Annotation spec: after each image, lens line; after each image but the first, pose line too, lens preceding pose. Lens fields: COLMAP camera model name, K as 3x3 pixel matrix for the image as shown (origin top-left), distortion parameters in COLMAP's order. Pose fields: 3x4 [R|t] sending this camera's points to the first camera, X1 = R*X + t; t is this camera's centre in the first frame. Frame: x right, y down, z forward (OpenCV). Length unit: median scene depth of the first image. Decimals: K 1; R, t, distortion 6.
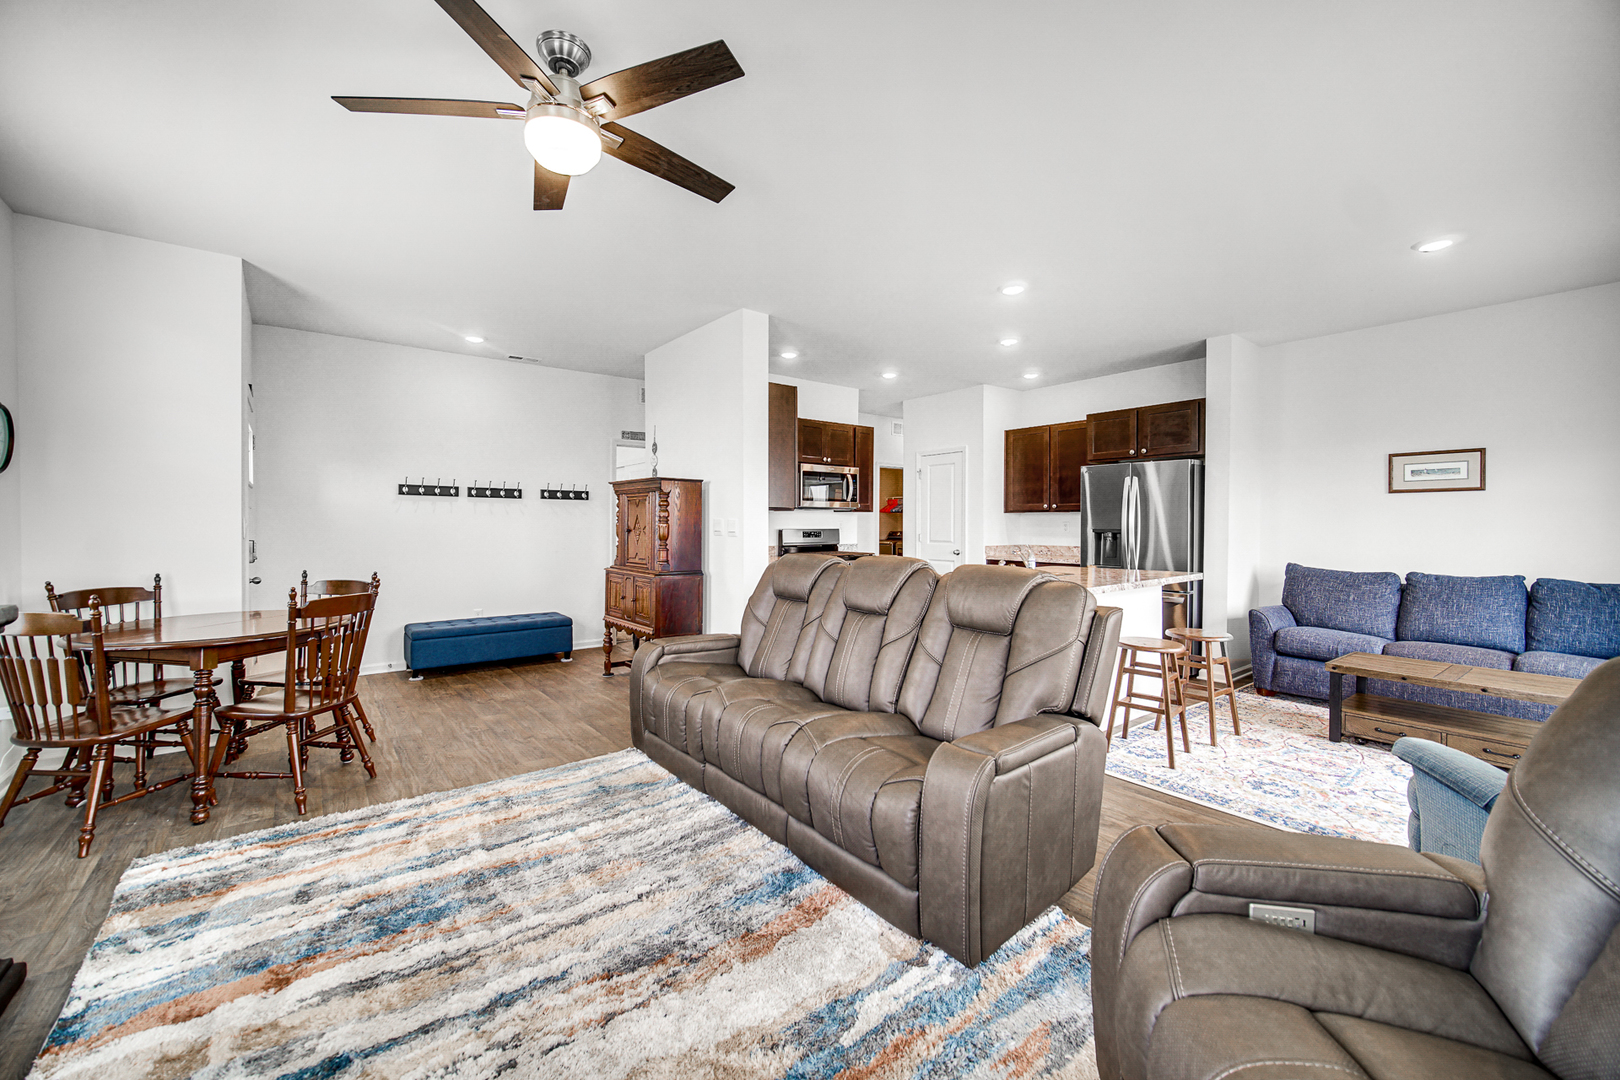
lens RADIAL K [[644.8, 0, 810.0], [0, 644.8, 540.0], [0, 0, 1]] dist [0.000252, 0.000311]
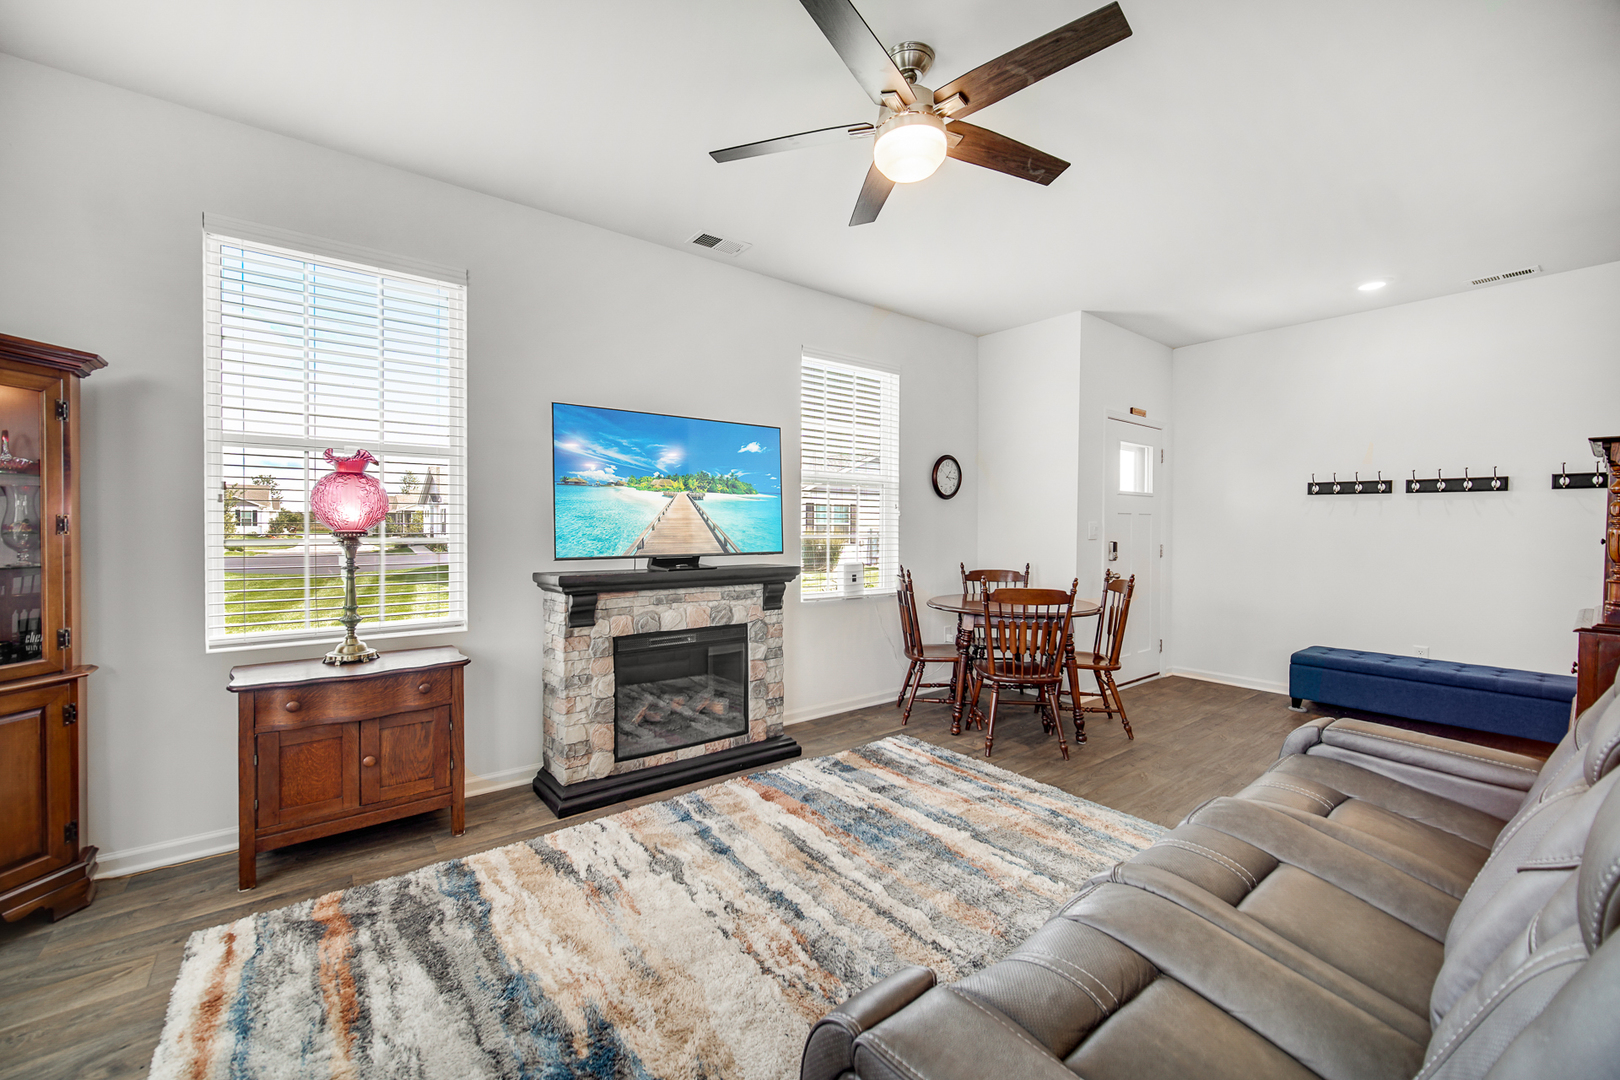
lens RADIAL K [[650.7, 0, 787.3], [0, 650.7, 534.5], [0, 0, 1]] dist [-0.001034, -0.000042]
pose [[-0.020344, 0.011438, -0.999728, 0.532744], [-0.030704, 0.999456, 0.012060, -0.013598], [0.999321, 0.030941, -0.019982, 0.676361]]
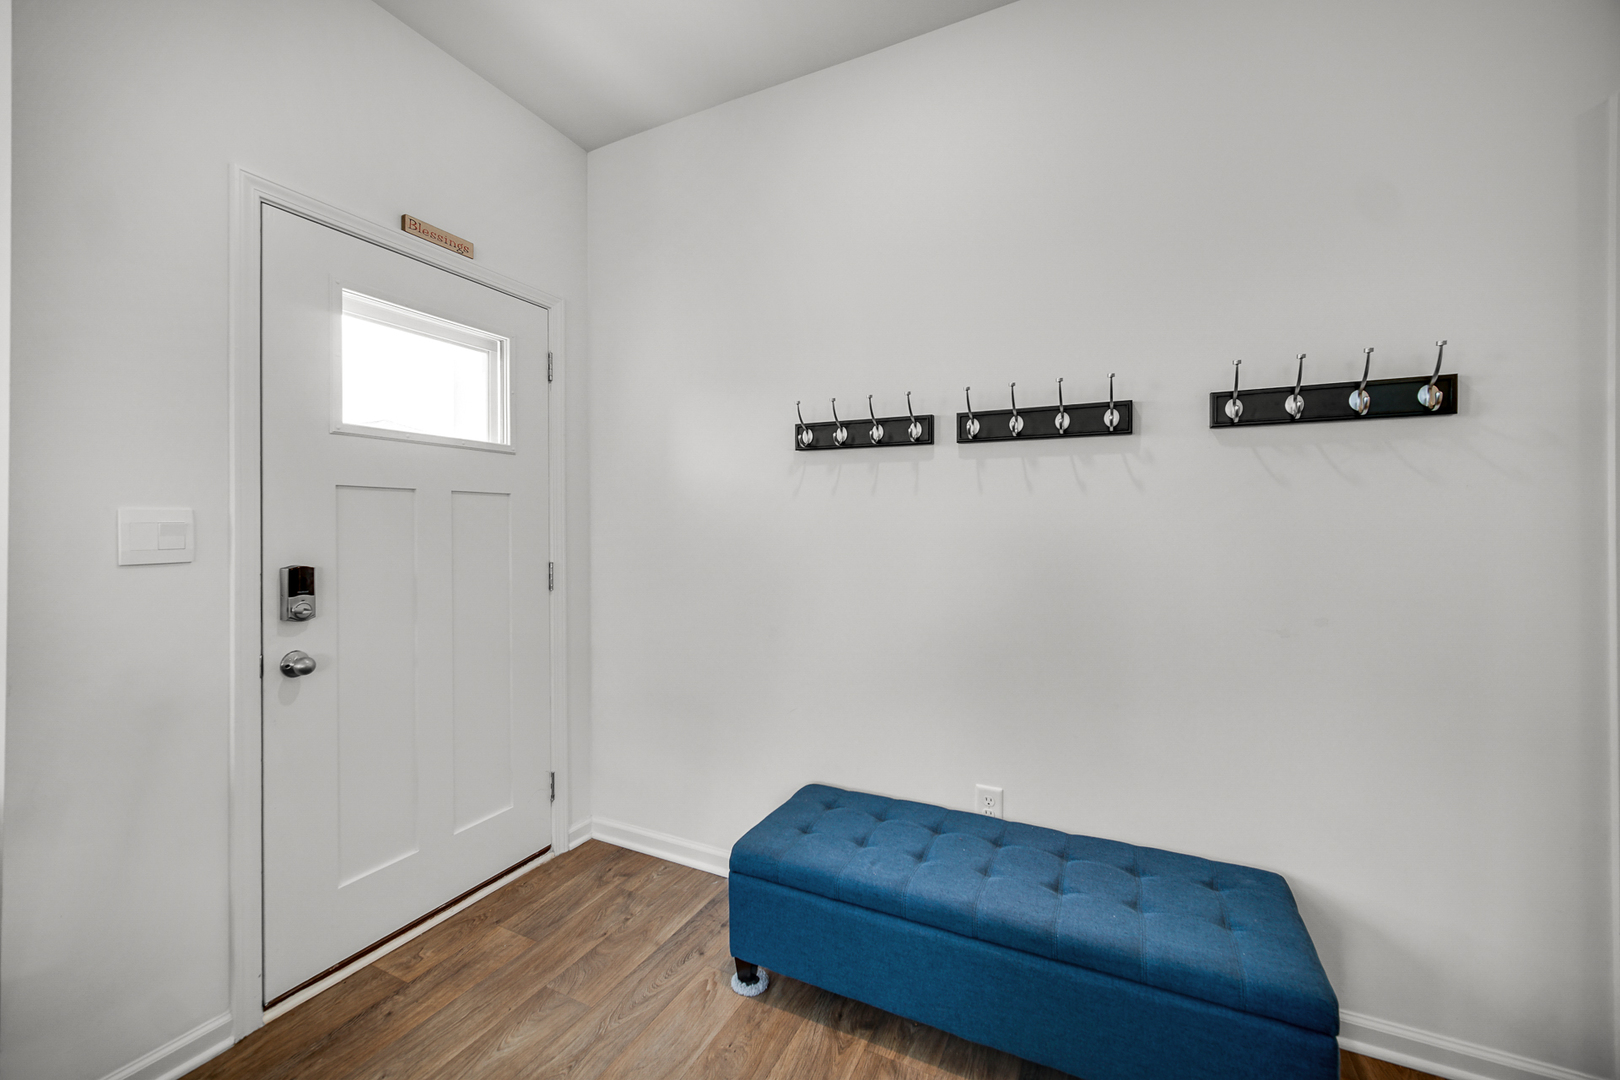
lens RADIAL K [[650.7, 0, 787.3], [0, 650.7, 534.5], [0, 0, 1]] dist [-0.001034, -0.000042]
pose [[0.417339, 0.006009, -0.908731, -0.595078], [-0.017752, 0.999841, -0.001541, -0.041218], [0.908577, 0.016775, 0.417380, 1.761599]]
